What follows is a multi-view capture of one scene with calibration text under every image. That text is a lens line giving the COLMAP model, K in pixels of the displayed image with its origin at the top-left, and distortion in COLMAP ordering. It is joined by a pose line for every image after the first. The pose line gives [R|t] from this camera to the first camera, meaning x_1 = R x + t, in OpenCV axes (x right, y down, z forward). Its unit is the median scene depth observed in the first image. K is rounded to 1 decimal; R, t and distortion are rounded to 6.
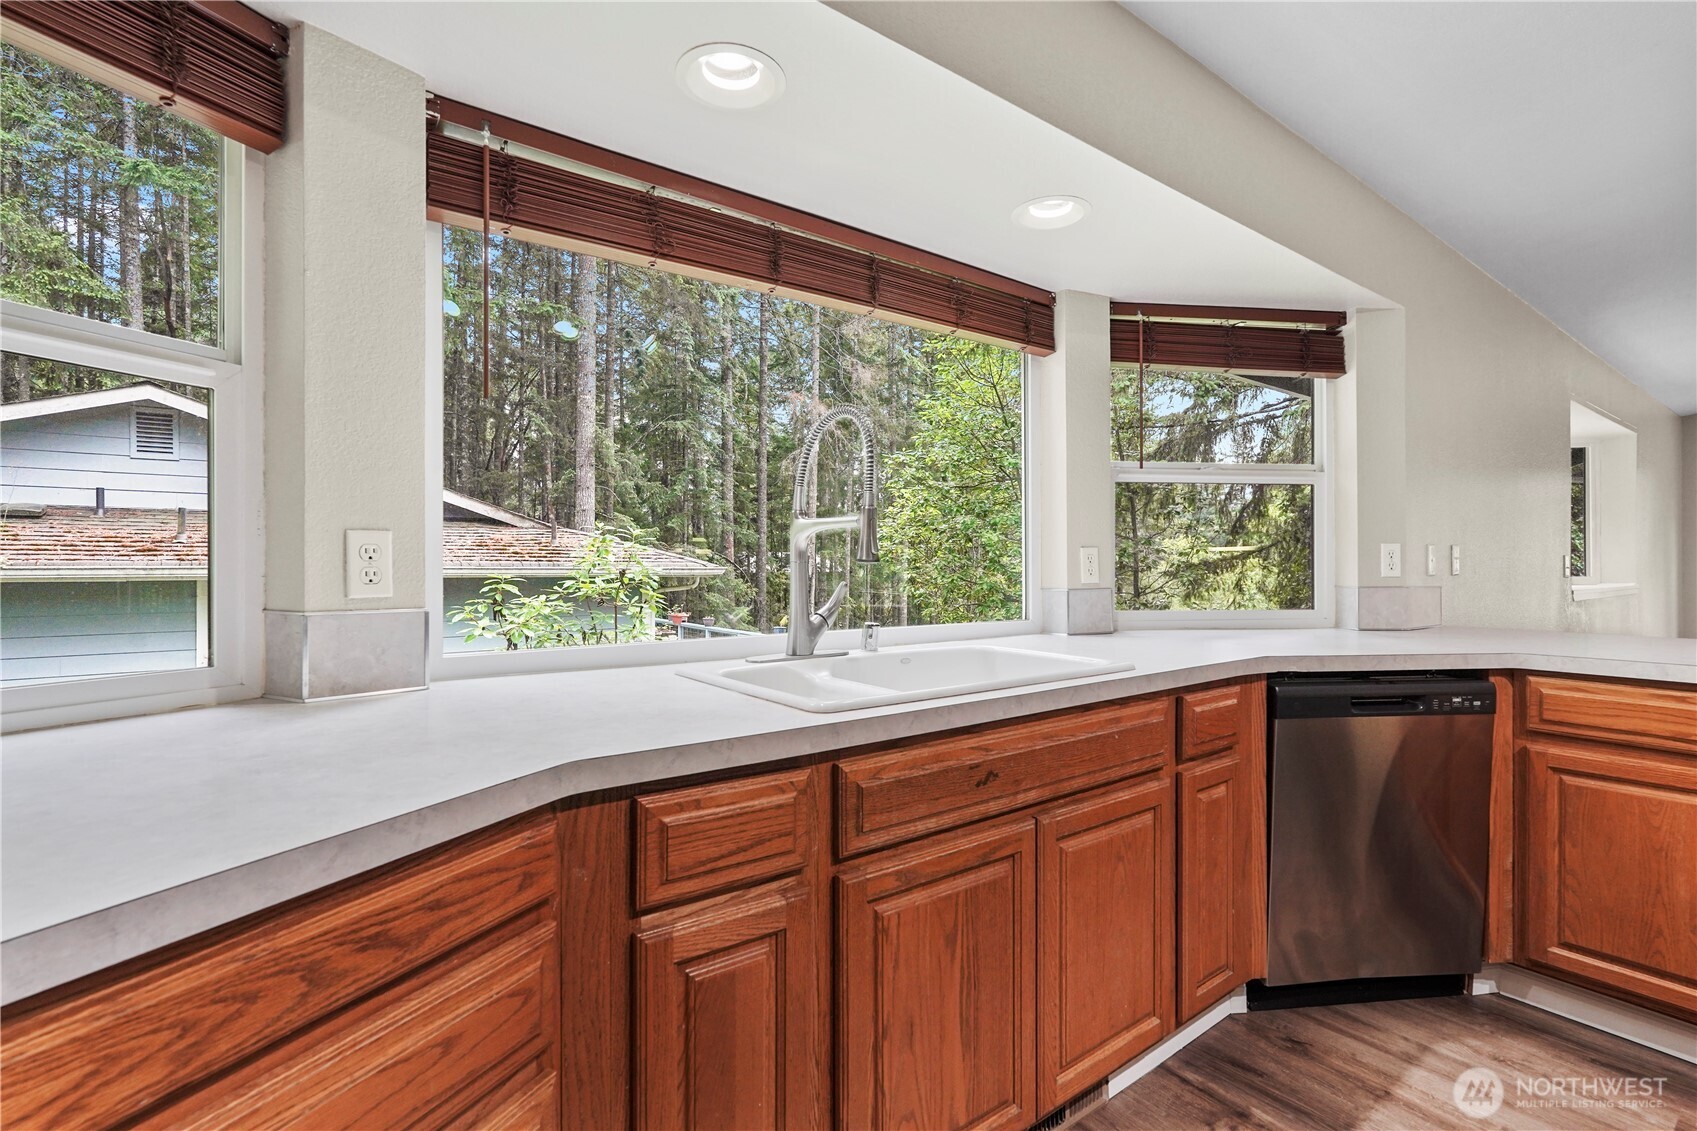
lens RADIAL K [[767.6, 0, 853.5], [0, 767.6, 566.4], [0, 0, 1]] dist [-0.015173, 0.005277]
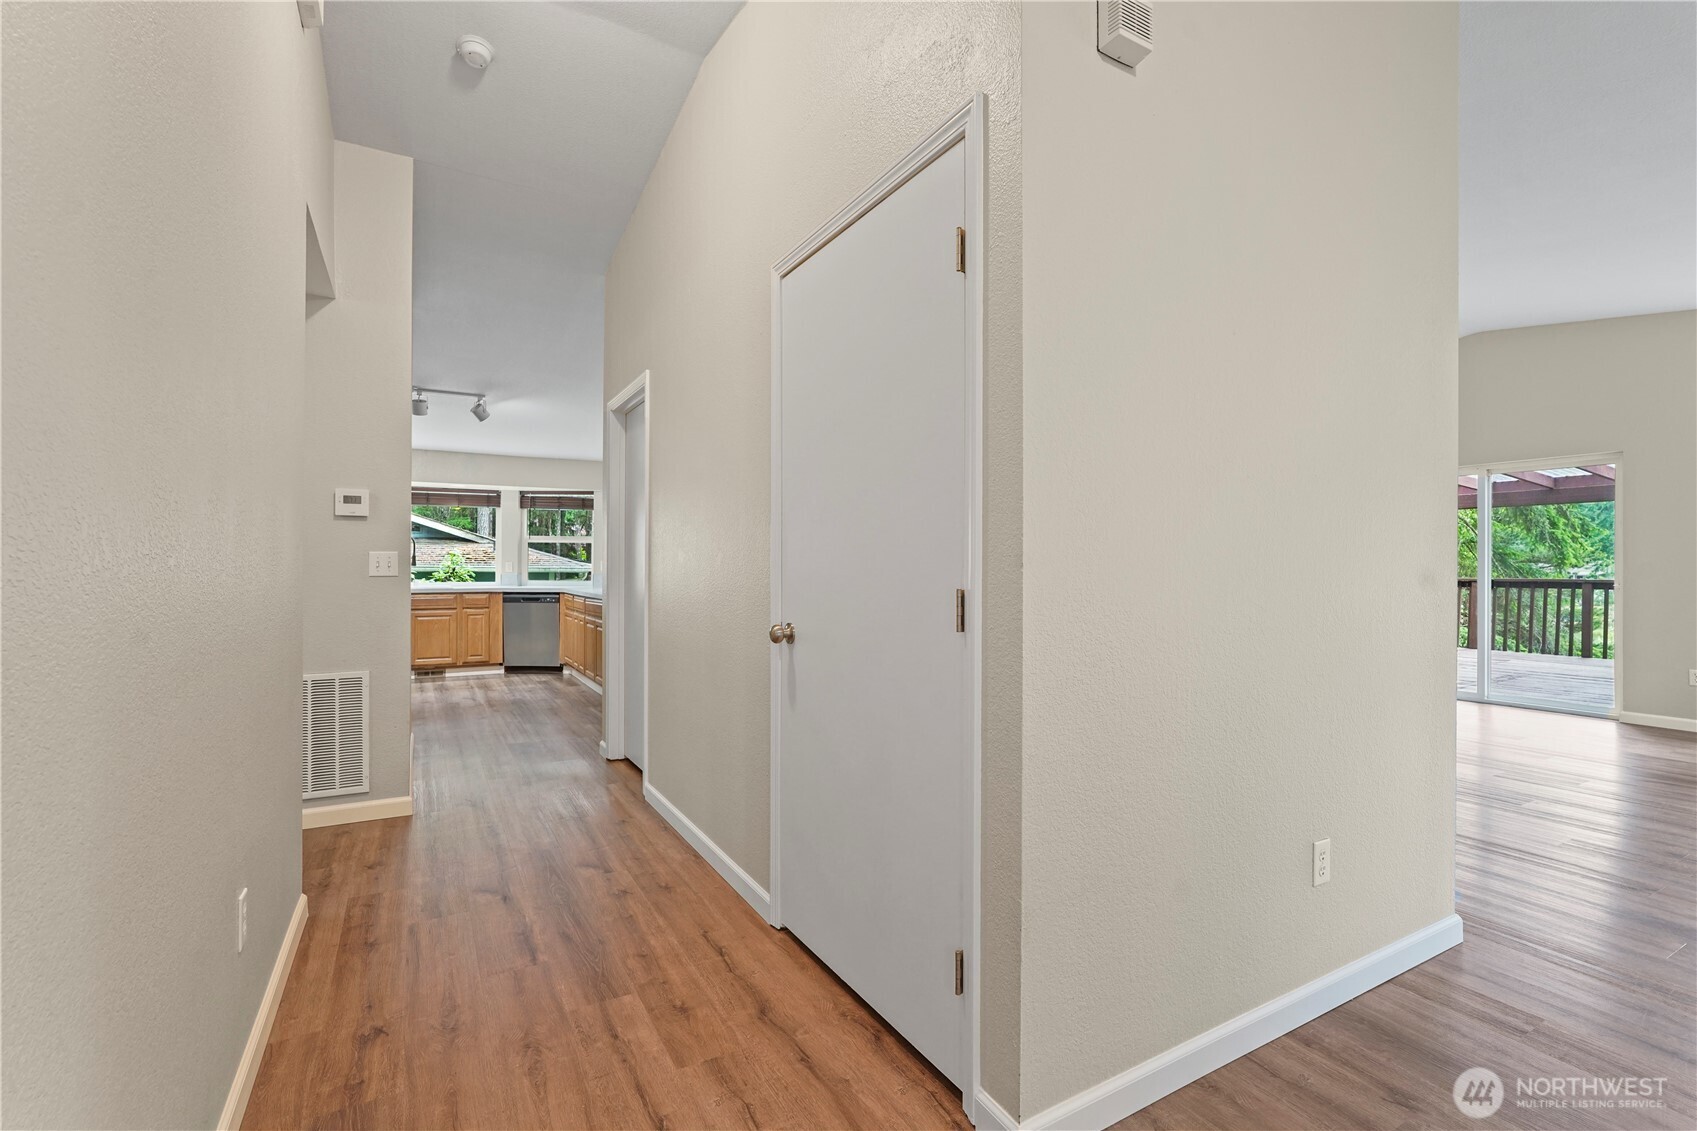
lens RADIAL K [[767.6, 0, 867.8], [0, 767.6, 571.9], [0, 0, 1]] dist [-0.015173, 0.005277]
pose [[0.994651, 0.006868, -0.103068, 2.987261], [-0.006426, 0.999969, 0.004621, -0.009822], [0.103096, -0.003934, 0.994664, -3.028330]]
